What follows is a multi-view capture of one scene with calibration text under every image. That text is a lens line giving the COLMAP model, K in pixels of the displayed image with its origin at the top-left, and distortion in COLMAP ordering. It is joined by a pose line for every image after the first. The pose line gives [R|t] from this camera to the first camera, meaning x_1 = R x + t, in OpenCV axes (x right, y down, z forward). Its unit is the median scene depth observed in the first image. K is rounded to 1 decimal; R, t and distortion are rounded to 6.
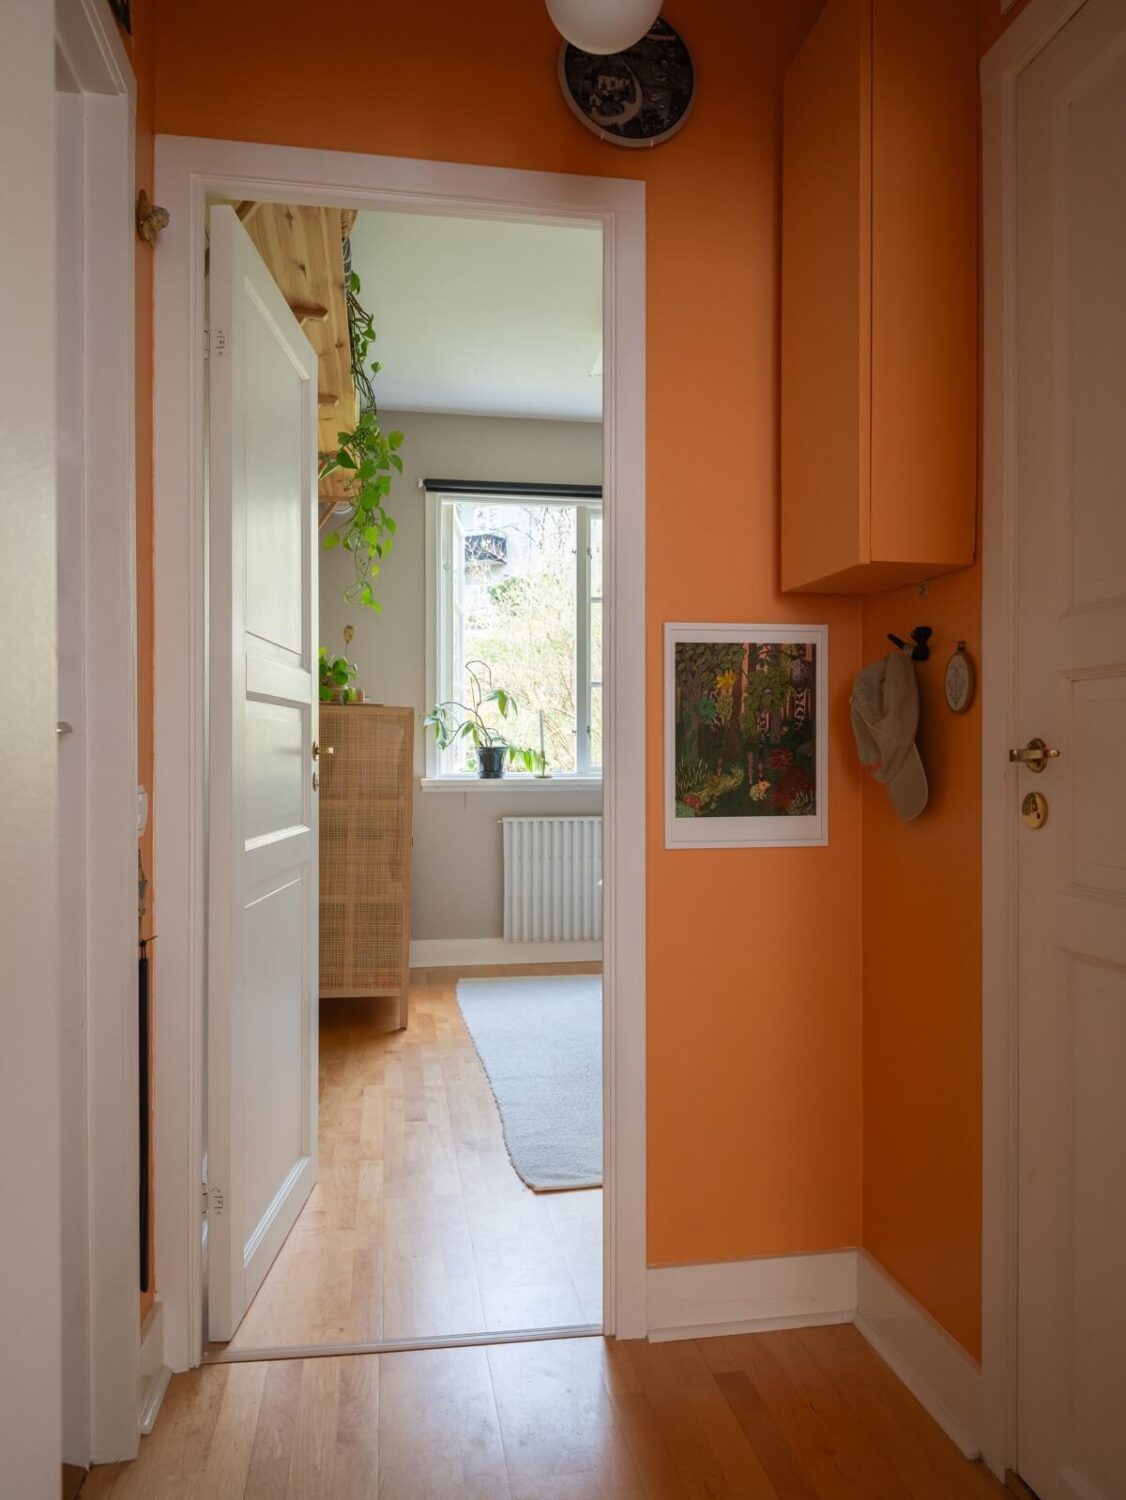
lens RADIAL K [[1079.4, 0, 575.2], [0, 1079.4, 752.8], [0, 0, 1]] dist [0.011833, -0.033940]
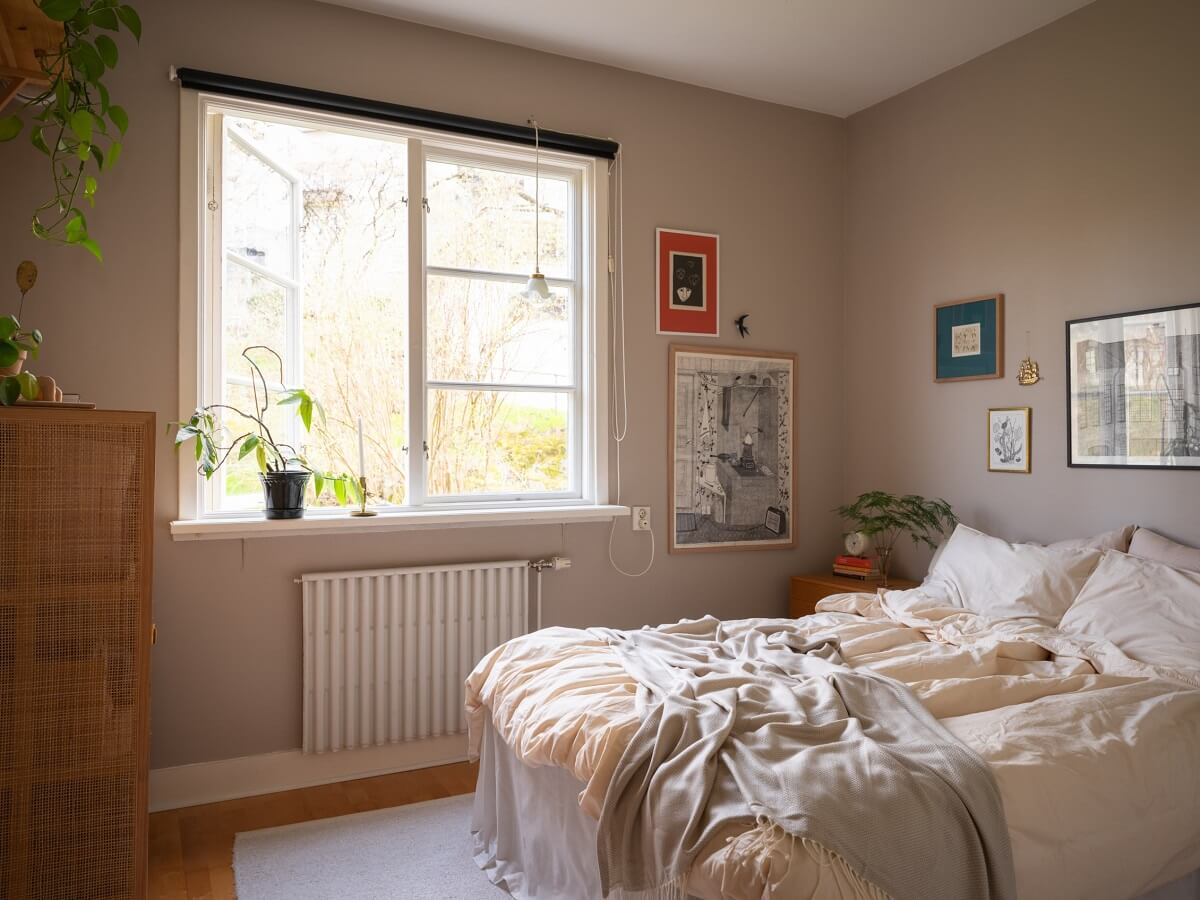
lens RADIAL K [[863.5, 0, 591.7], [0, 863.5, 441.1], [0, 0, 1]] dist [0.011833, -0.033940]
pose [[0.952475, 0.000624, 0.304617, -0.072811], [0.003920, 0.999890, -0.014305, -0.019955], [-0.304592, 0.014819, 0.952368, 0.517084]]
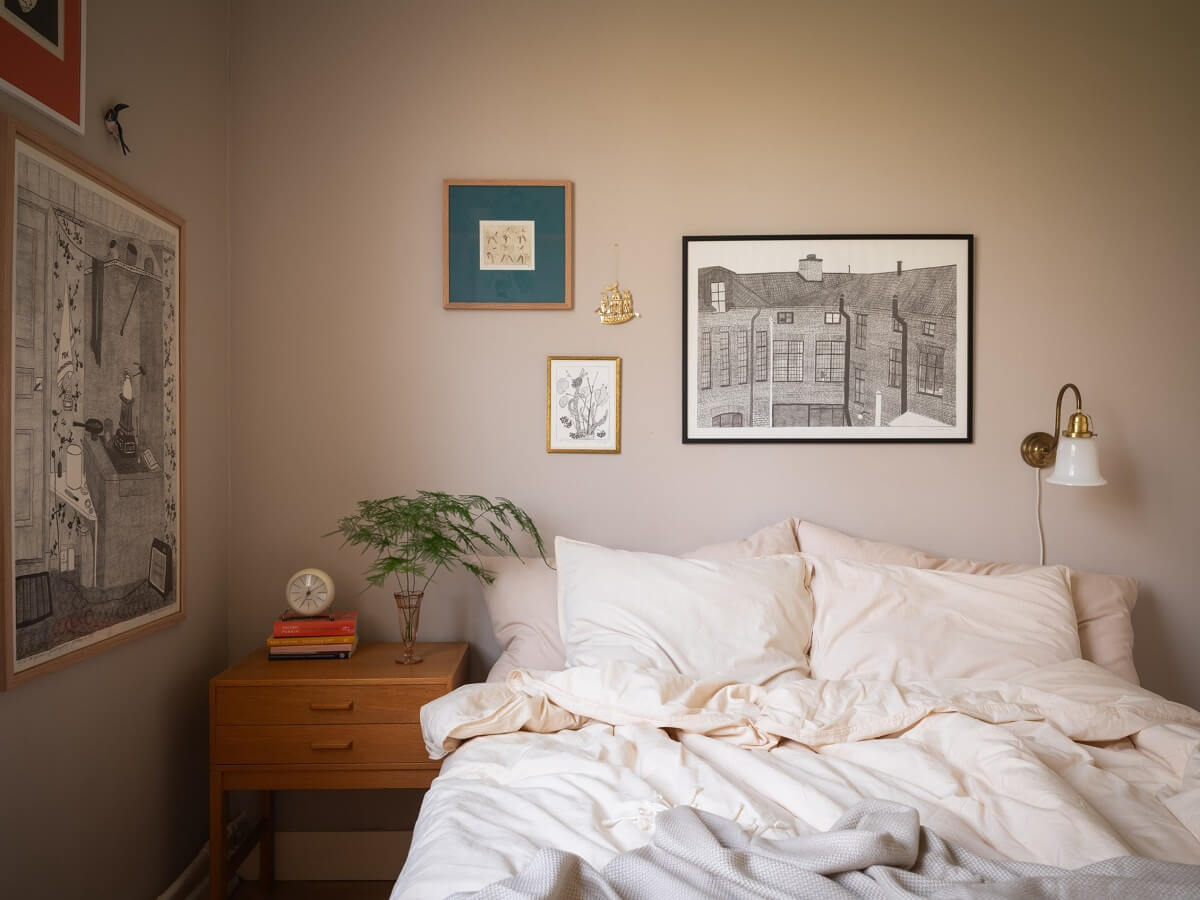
lens RADIAL K [[978.9, 0, 601.9], [0, 978.9, 438.3], [0, 0, 1]] dist [0.060336, -0.101297]
pose [[0.159797, 0.003550, 0.987144, -0.053785], [0.007622, 0.999959, -0.004830, -0.007945], [-0.987121, 0.008296, 0.159763, 1.023431]]
